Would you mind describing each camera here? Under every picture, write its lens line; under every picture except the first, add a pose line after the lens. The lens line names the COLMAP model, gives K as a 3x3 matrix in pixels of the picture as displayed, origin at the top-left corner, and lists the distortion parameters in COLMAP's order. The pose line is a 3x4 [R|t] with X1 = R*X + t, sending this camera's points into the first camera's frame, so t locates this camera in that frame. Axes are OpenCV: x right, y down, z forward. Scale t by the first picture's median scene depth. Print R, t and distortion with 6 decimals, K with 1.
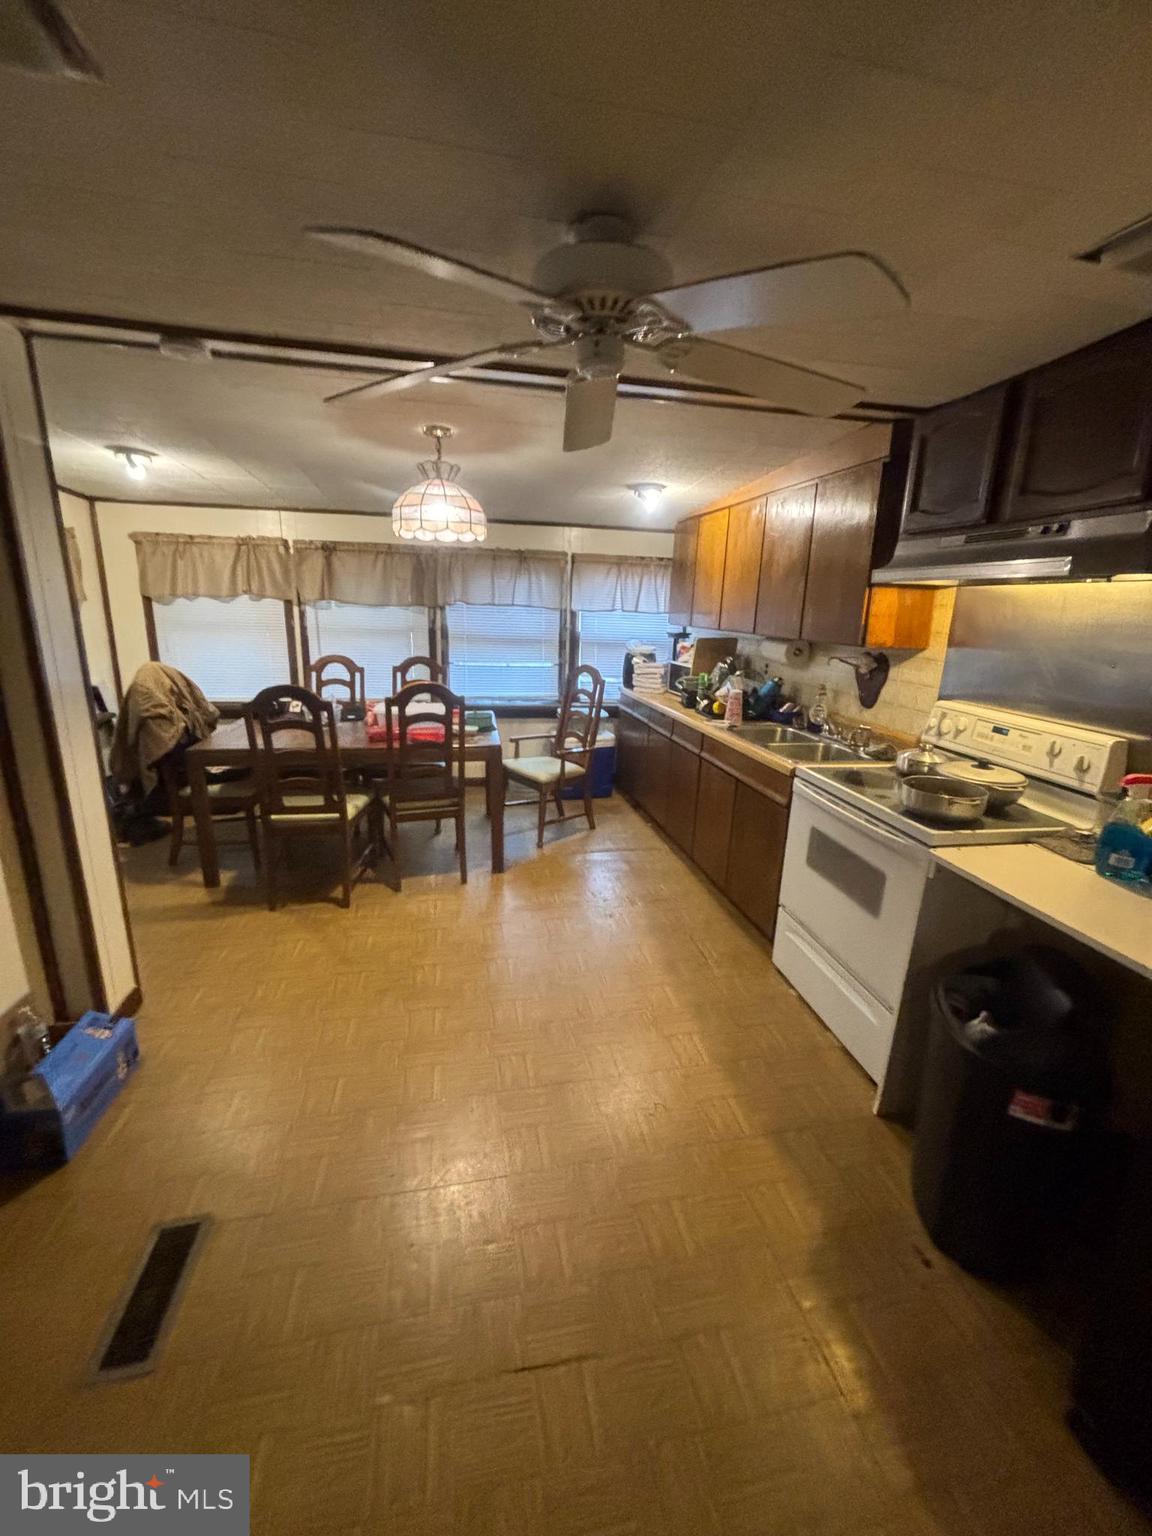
lens RADIAL K [[618.0, 0, 576.0], [0, 618.0, 768.0], [0, 0, 1]] dist [-0.014265, -0.000327]
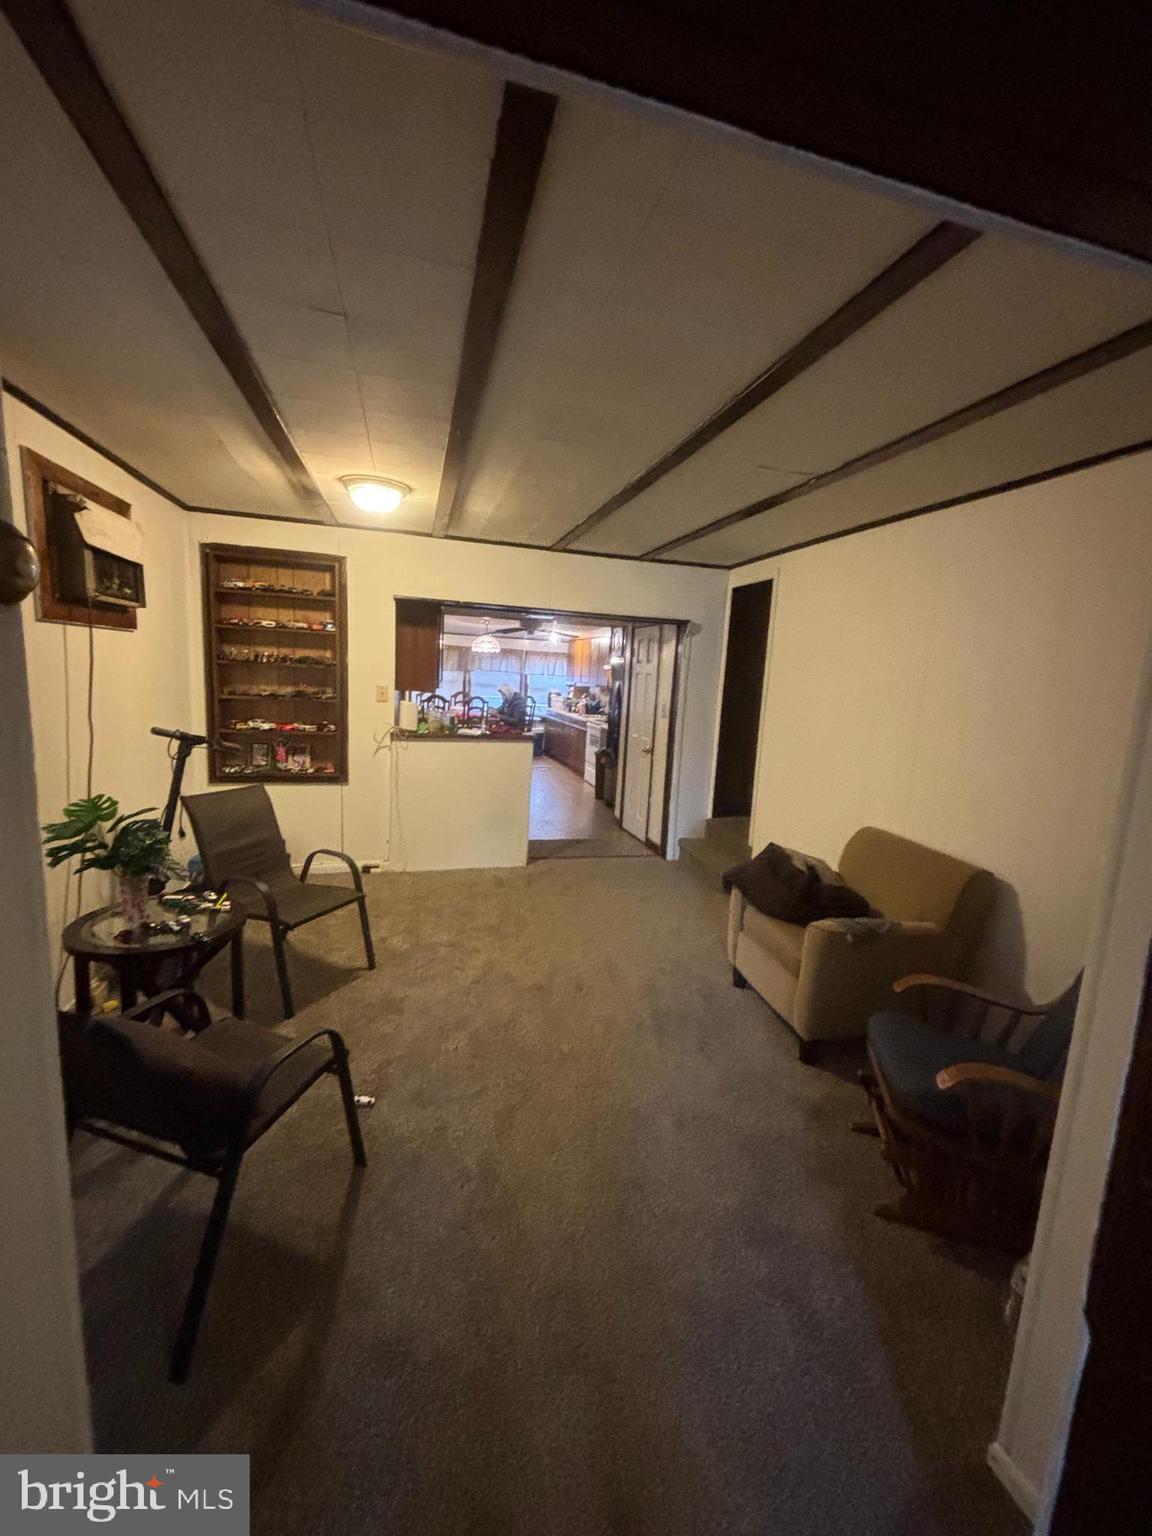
lens RADIAL K [[618.0, 0, 576.0], [0, 618.0, 768.0], [0, 0, 1]] dist [-0.014265, -0.000327]
pose [[0.997600, 0.011330, 0.068301, 0.039111], [-0.004136, 0.994509, -0.104570, 0.465230], [-0.069110, 0.104036, 0.992169, -1.768570]]
